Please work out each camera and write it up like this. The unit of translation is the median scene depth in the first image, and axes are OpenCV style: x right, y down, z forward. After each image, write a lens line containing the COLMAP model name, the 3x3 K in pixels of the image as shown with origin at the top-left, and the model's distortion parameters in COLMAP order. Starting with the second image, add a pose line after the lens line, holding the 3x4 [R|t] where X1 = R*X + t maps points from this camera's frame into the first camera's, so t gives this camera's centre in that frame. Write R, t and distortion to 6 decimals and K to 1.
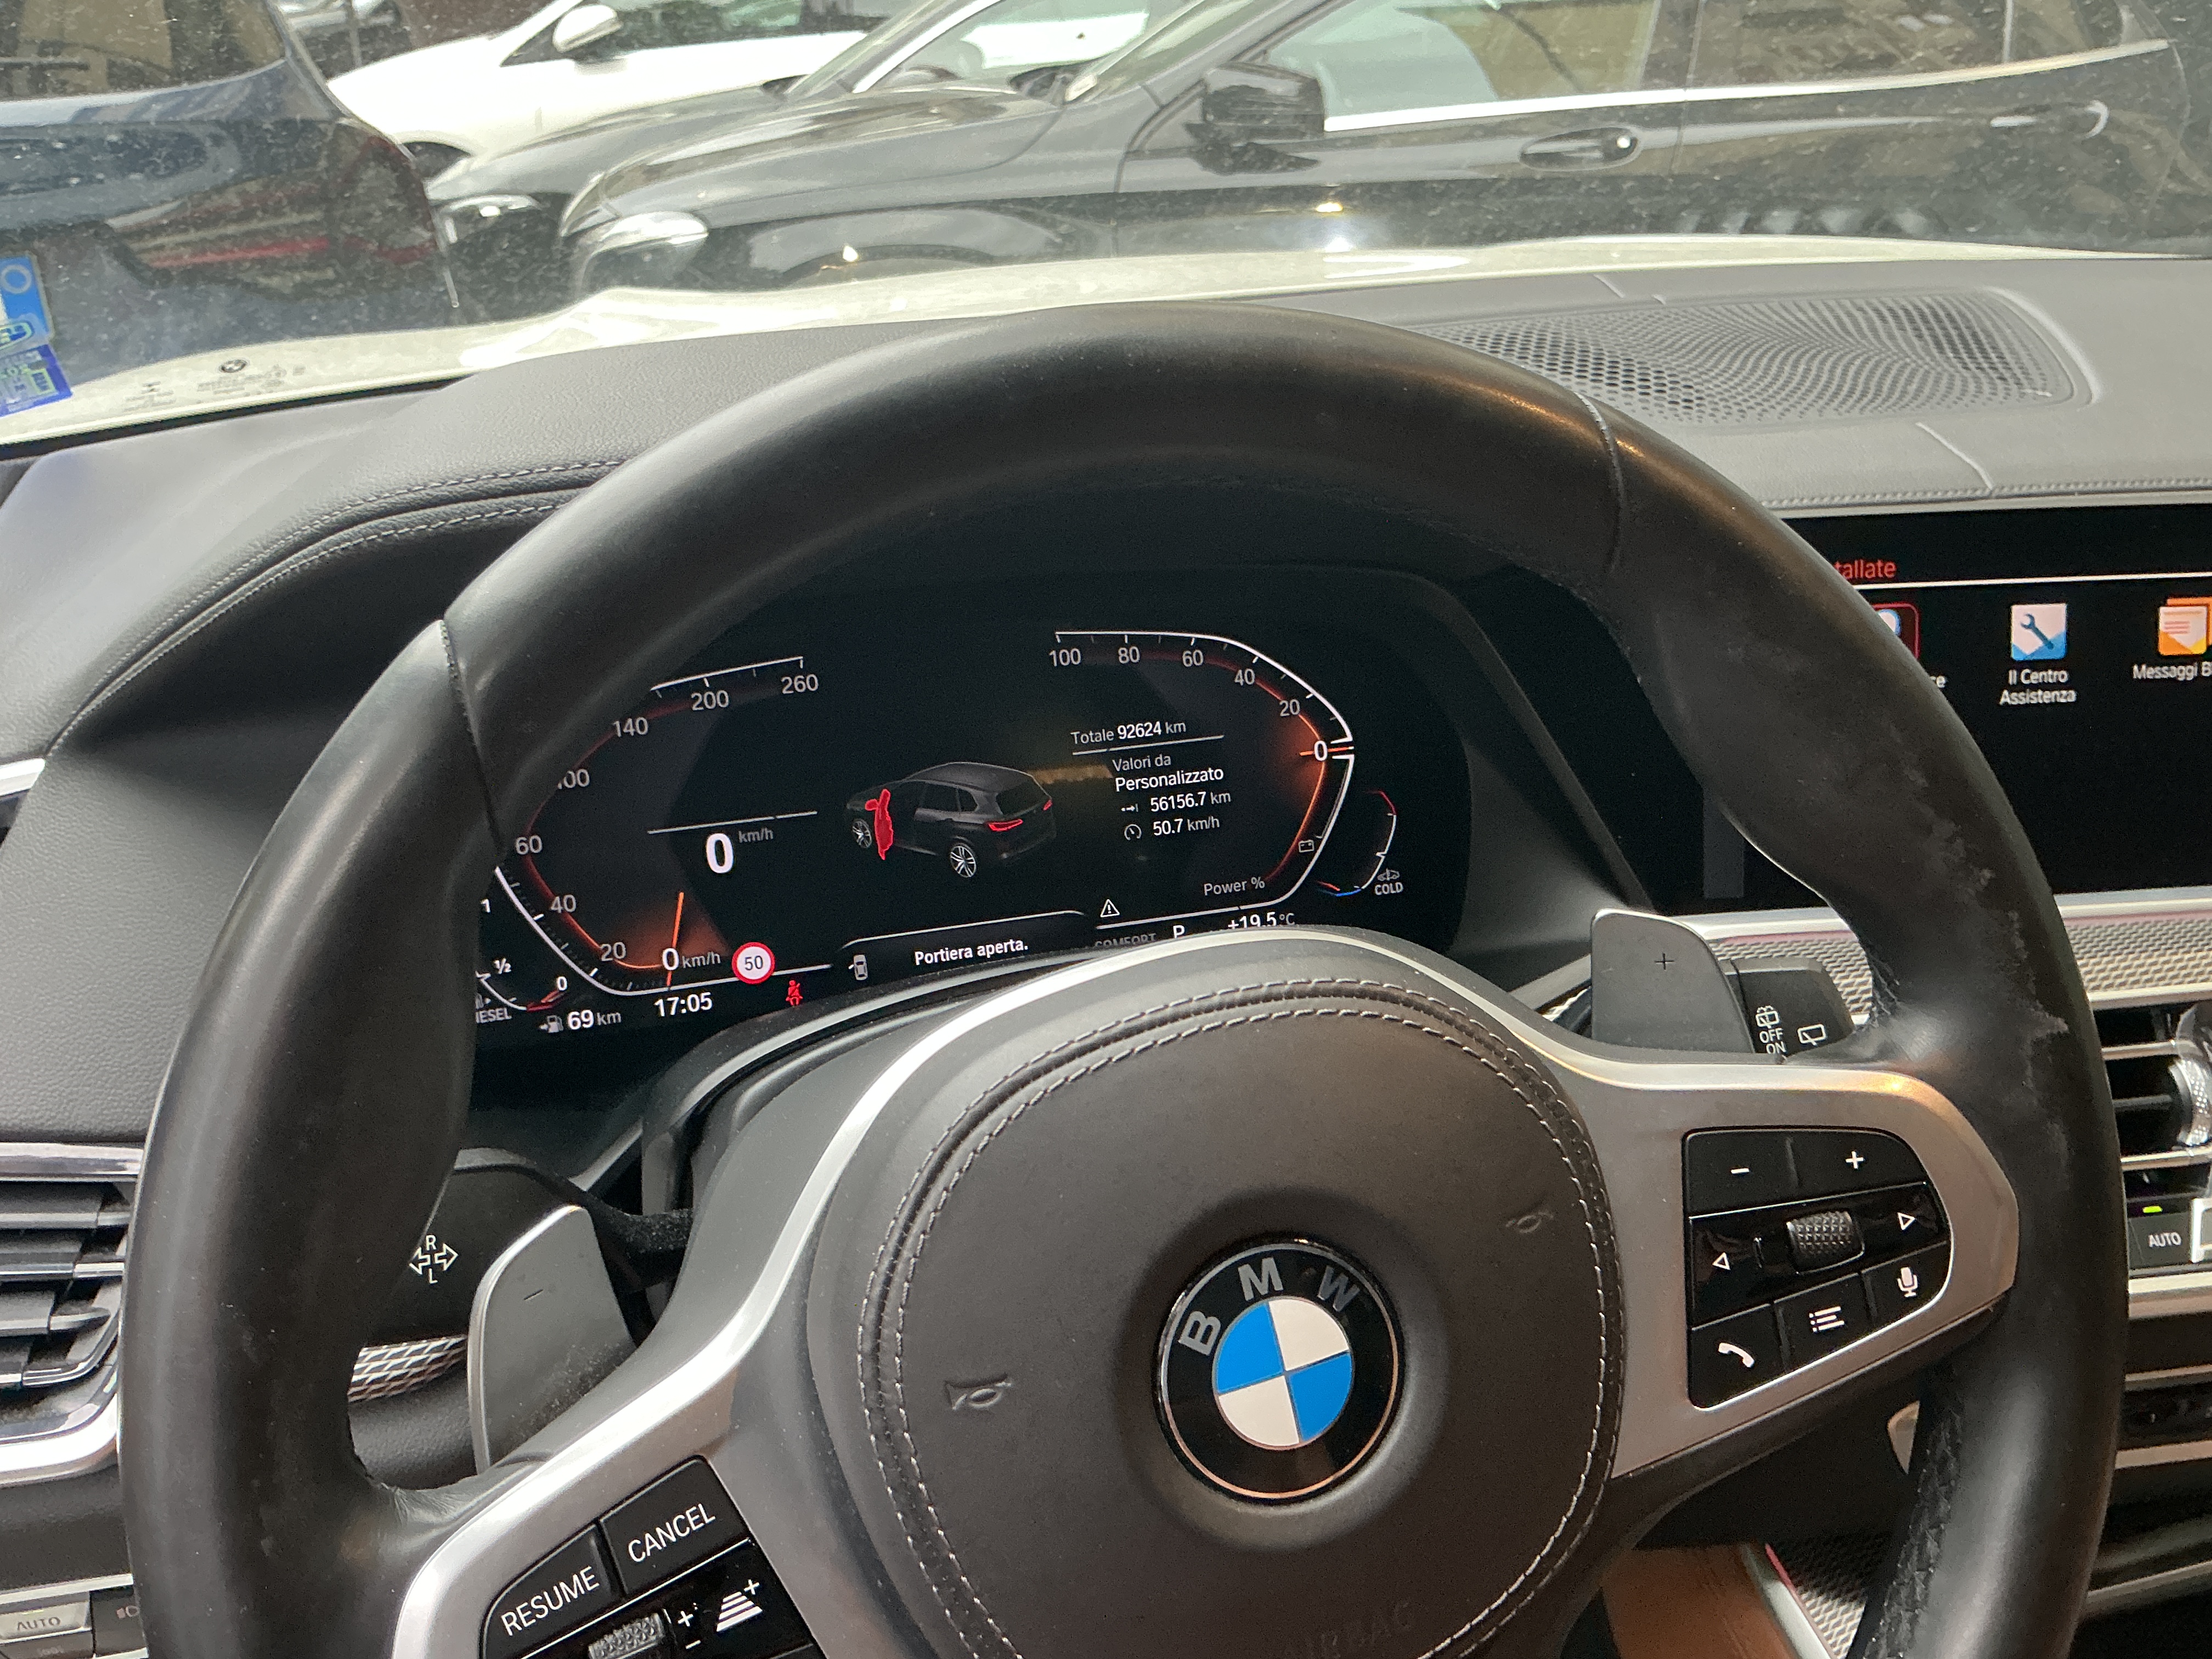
lens RADIAL K [[1849.4, 0, 1106.9], [0, 1849.4, 829.3], [0, 0, 1]] dist [0.117985, -0.208423]
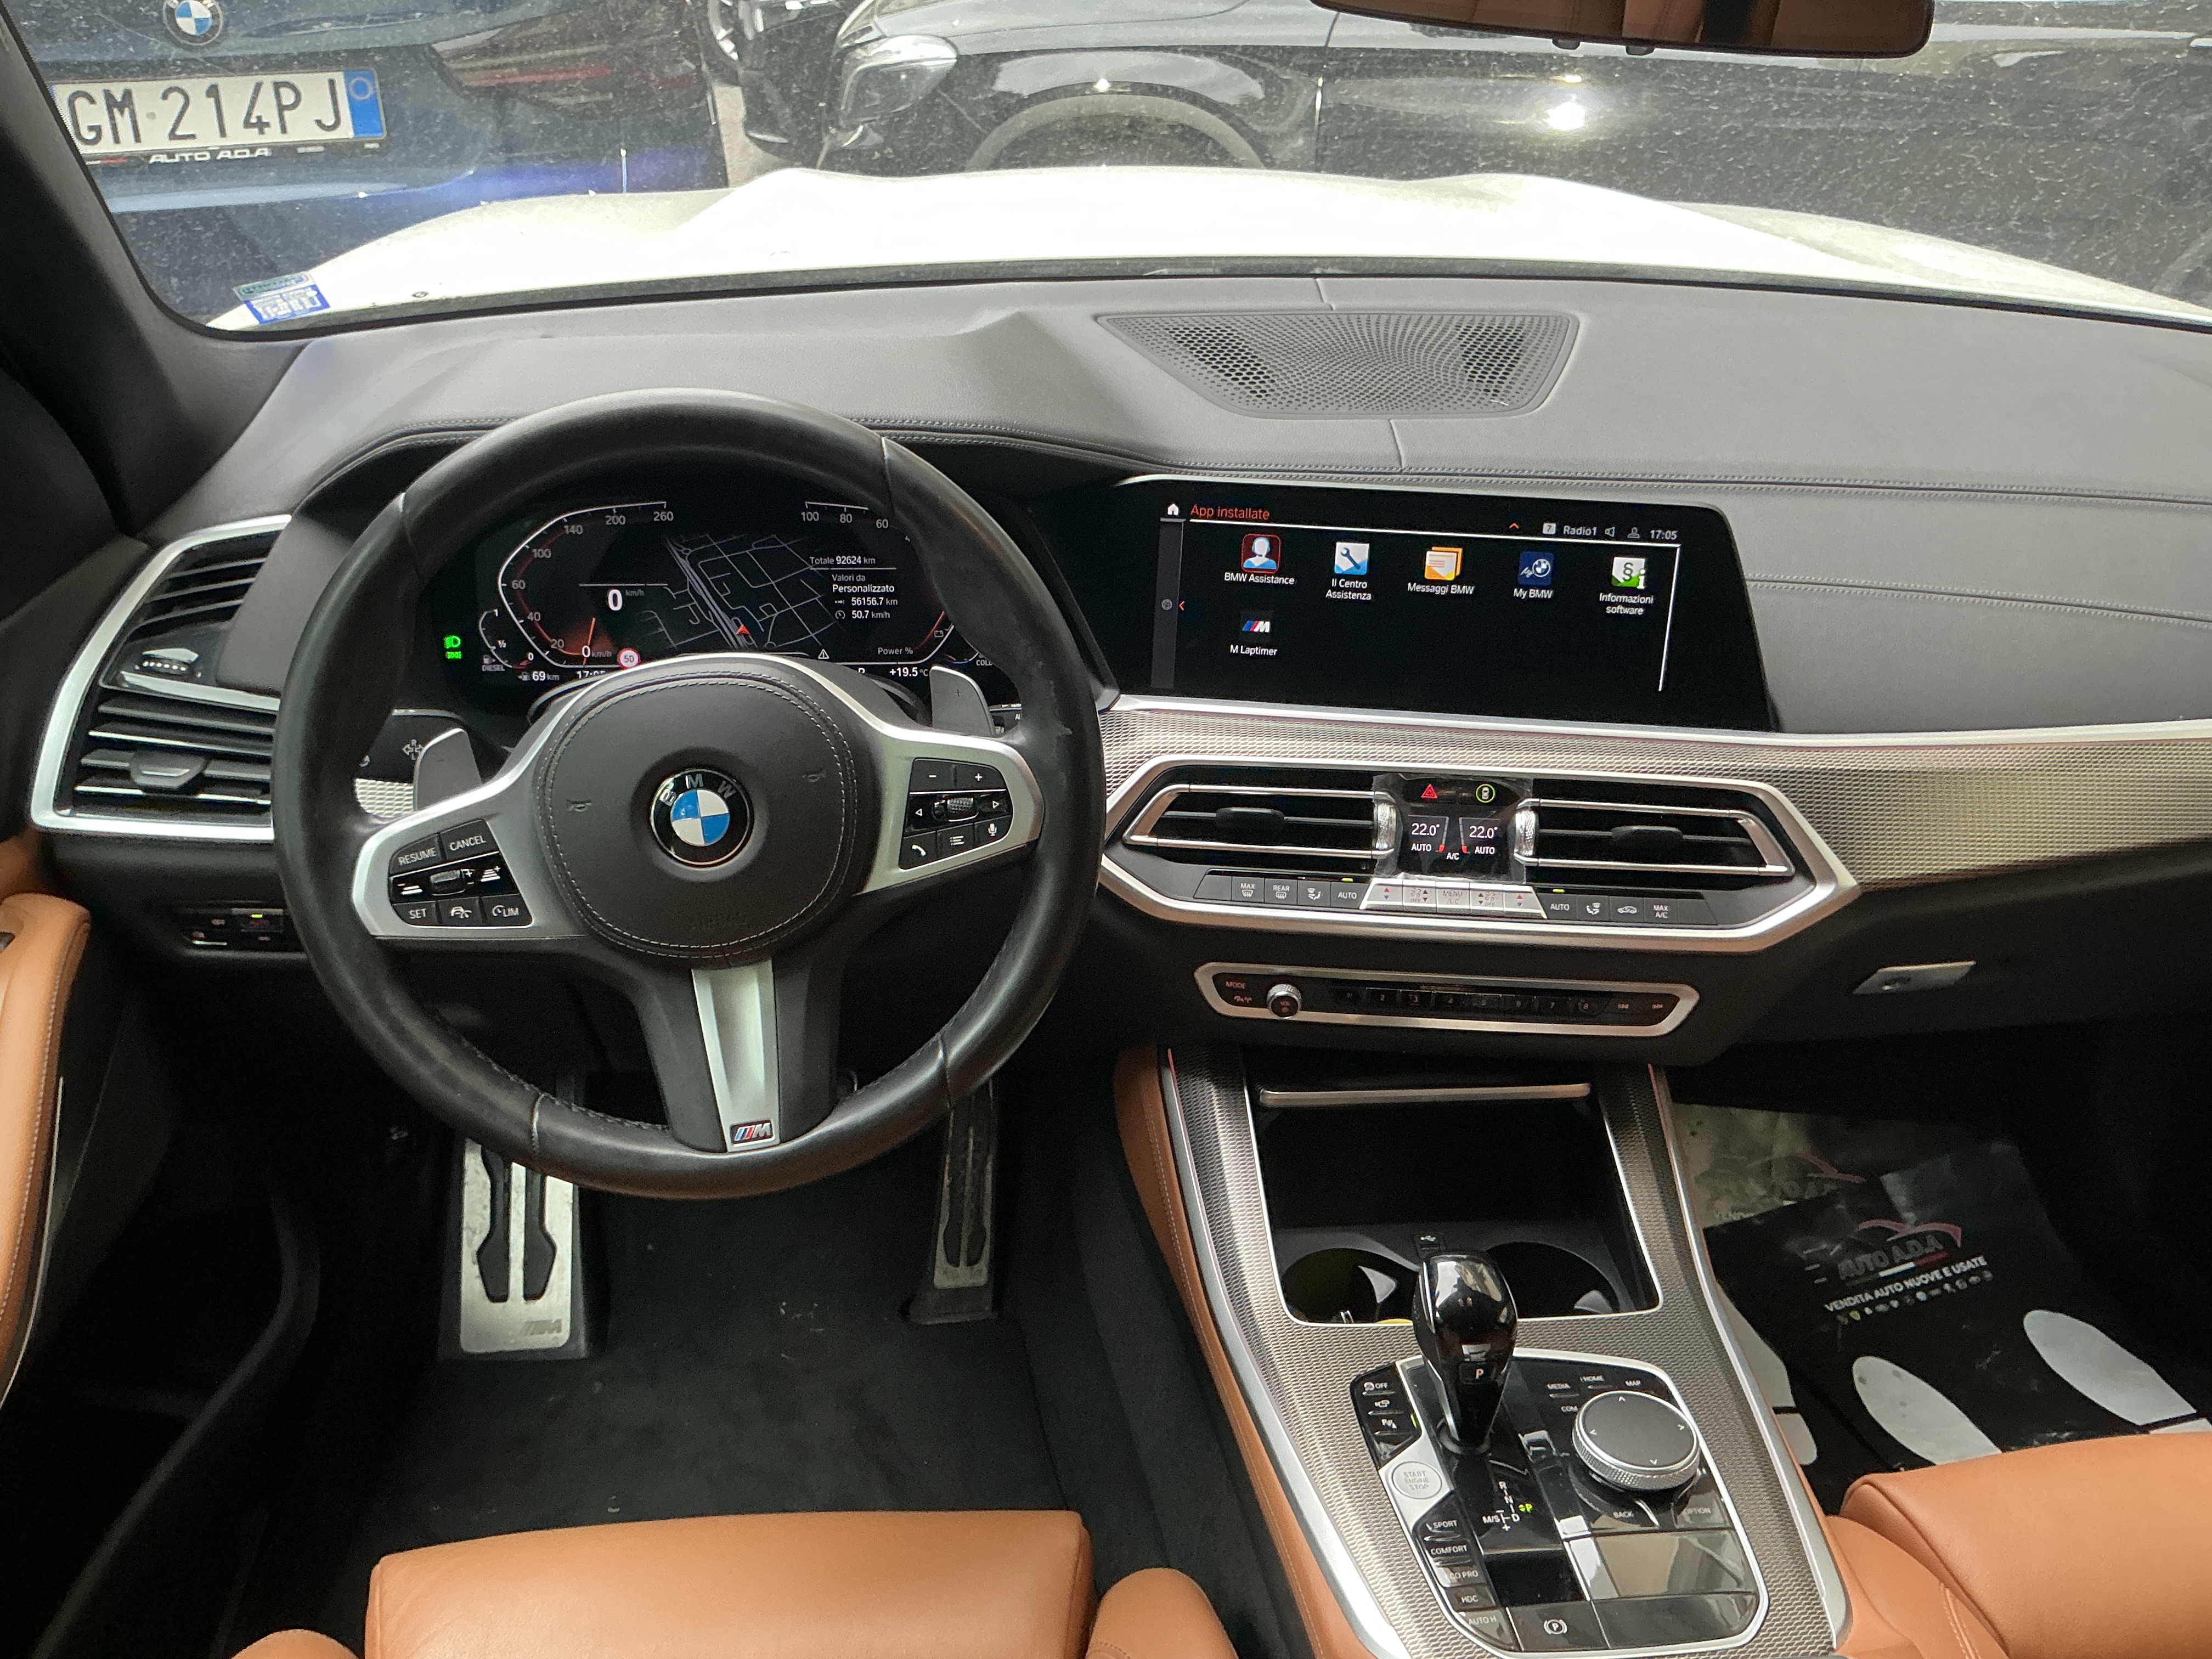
lens RADIAL K [[1849.4, 0, 1121.4], [0, 1849.4, 834.0], [0, 0, 1]] dist [0.117985, -0.208423]
pose [[0.983335, 0.125304, -0.131724, 0.598830], [-0.110346, 0.987180, 0.115320, -0.028899], [0.144485, -0.098863, 0.984556, -0.864501]]
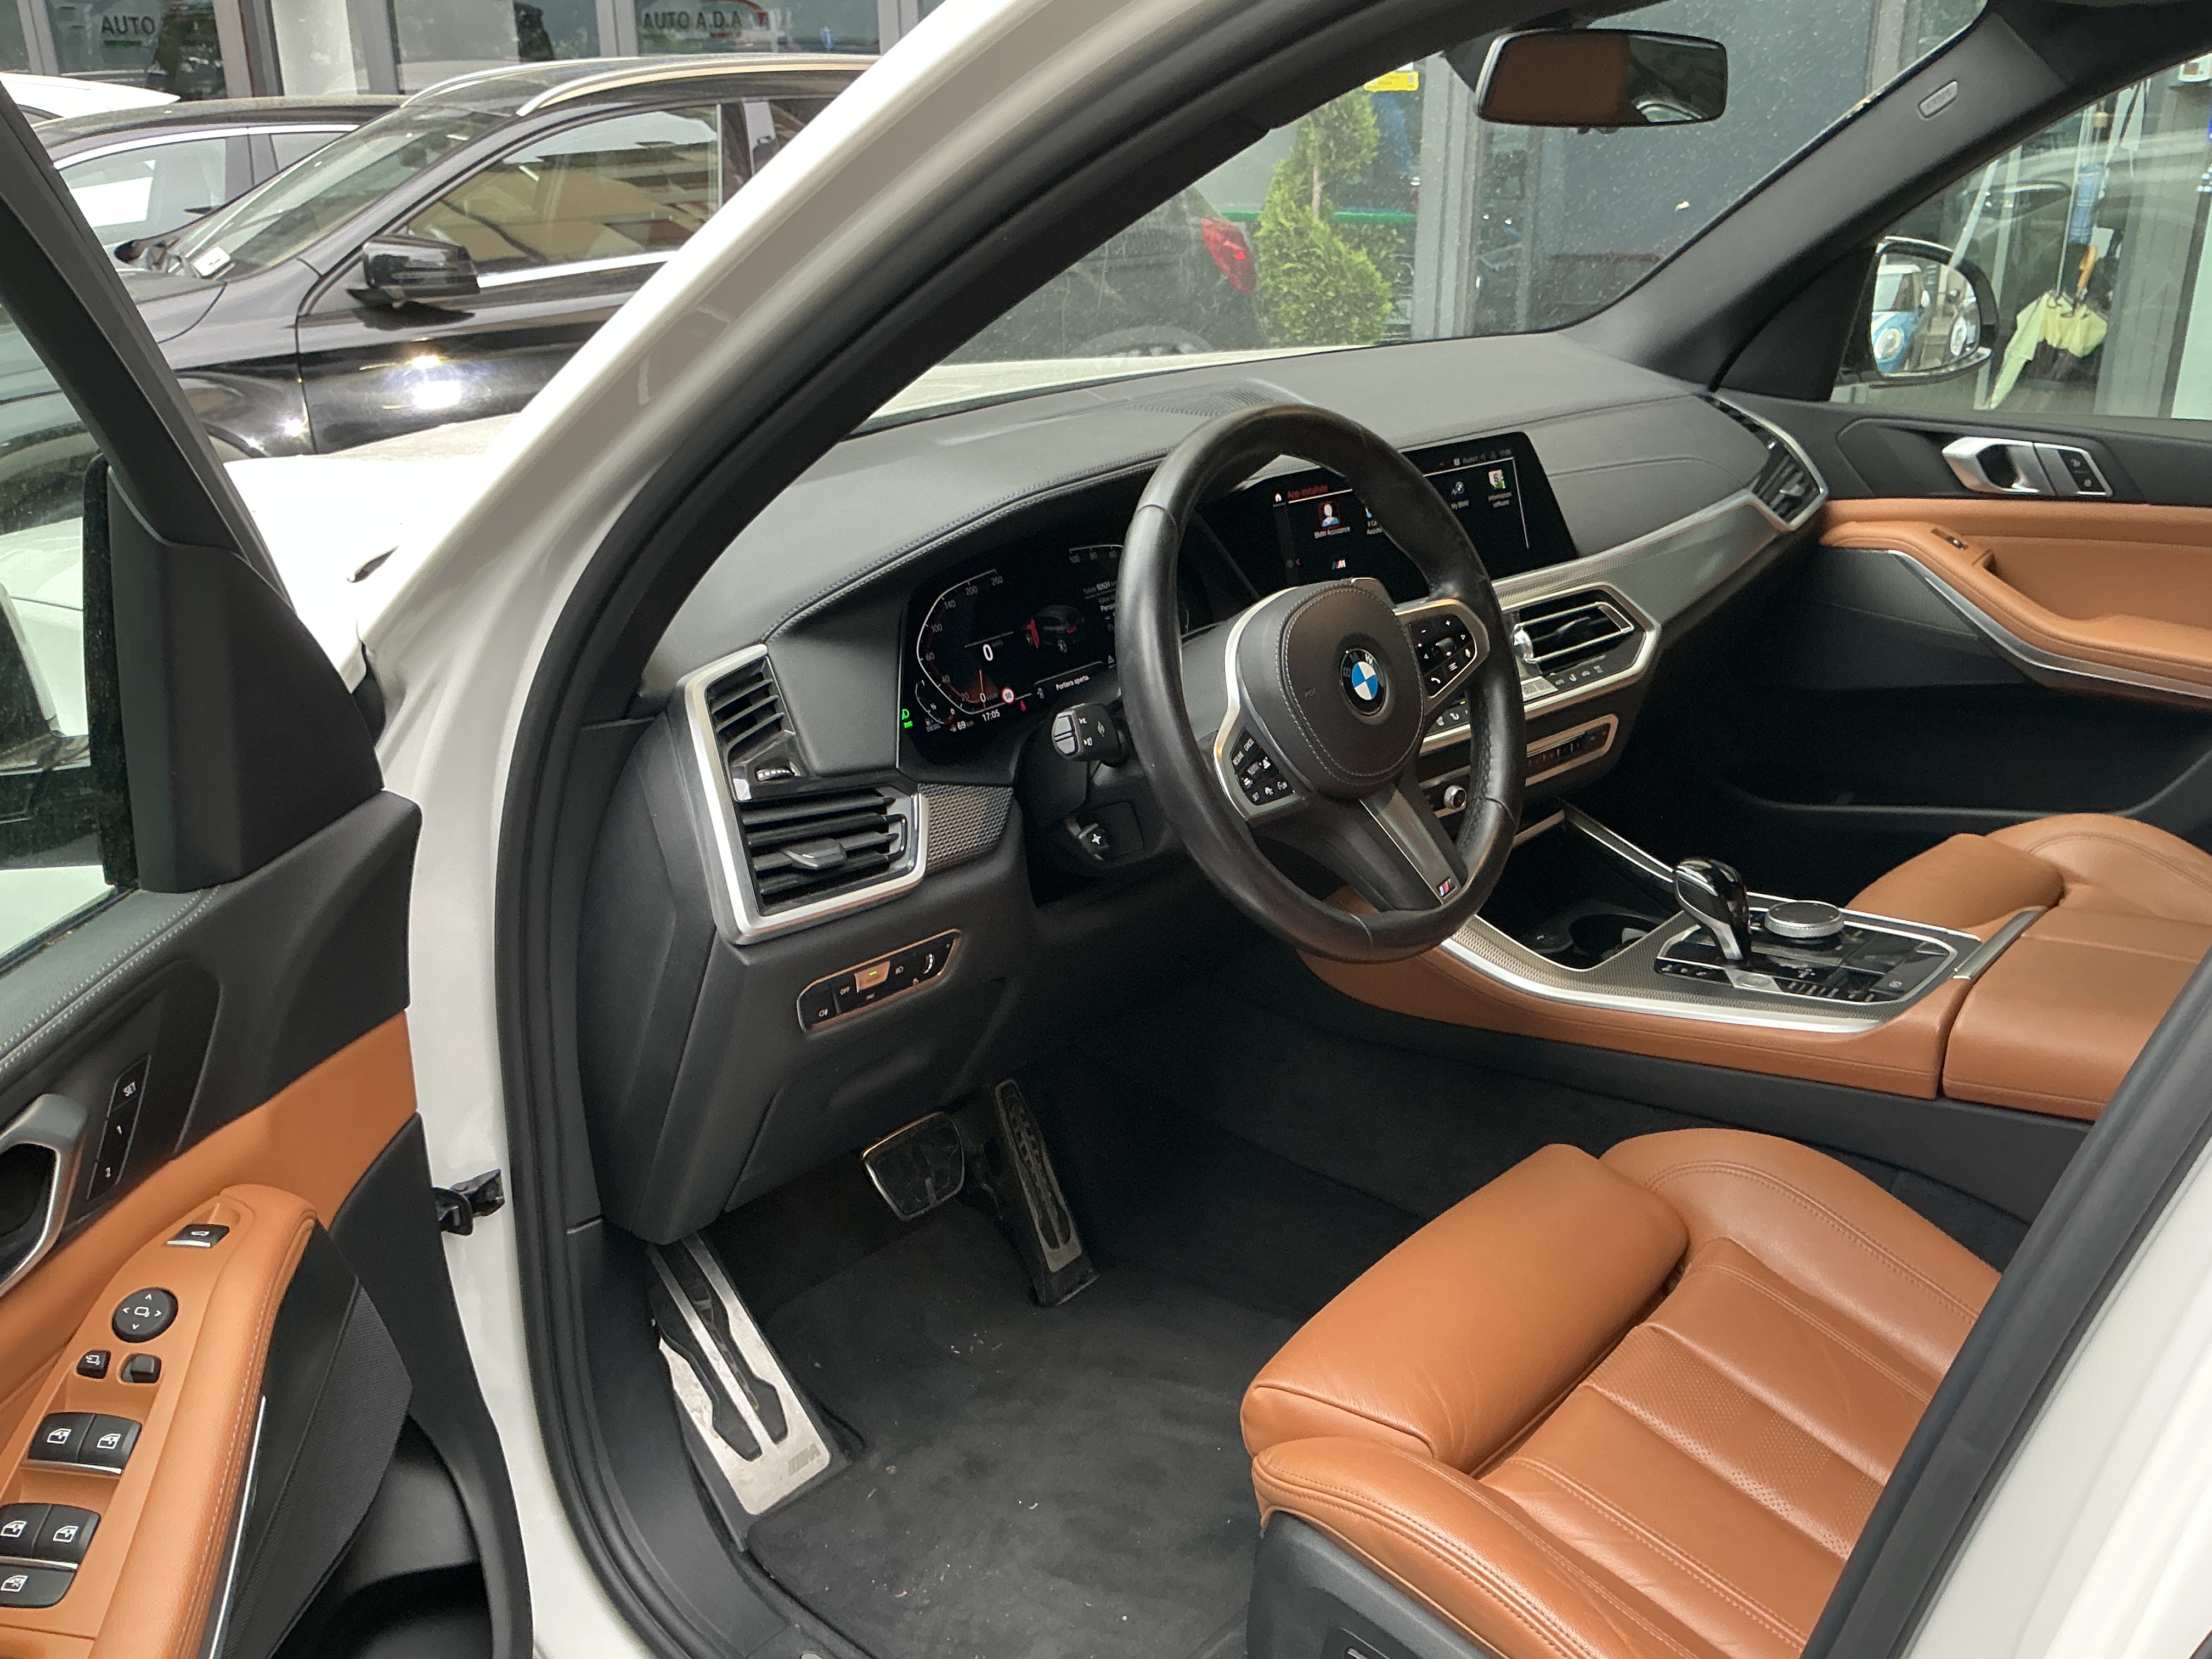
lens RADIAL K [[1849.4, 0, 1112.3], [0, 1849.4, 820.4], [0, 0, 1]] dist [0.117985, -0.208423]
pose [[0.847803, -0.201228, 0.490650, -1.300100], [0.230316, 0.973115, 0.001134, 0.260602], [-0.477687, 0.112043, 0.871356, -1.151450]]
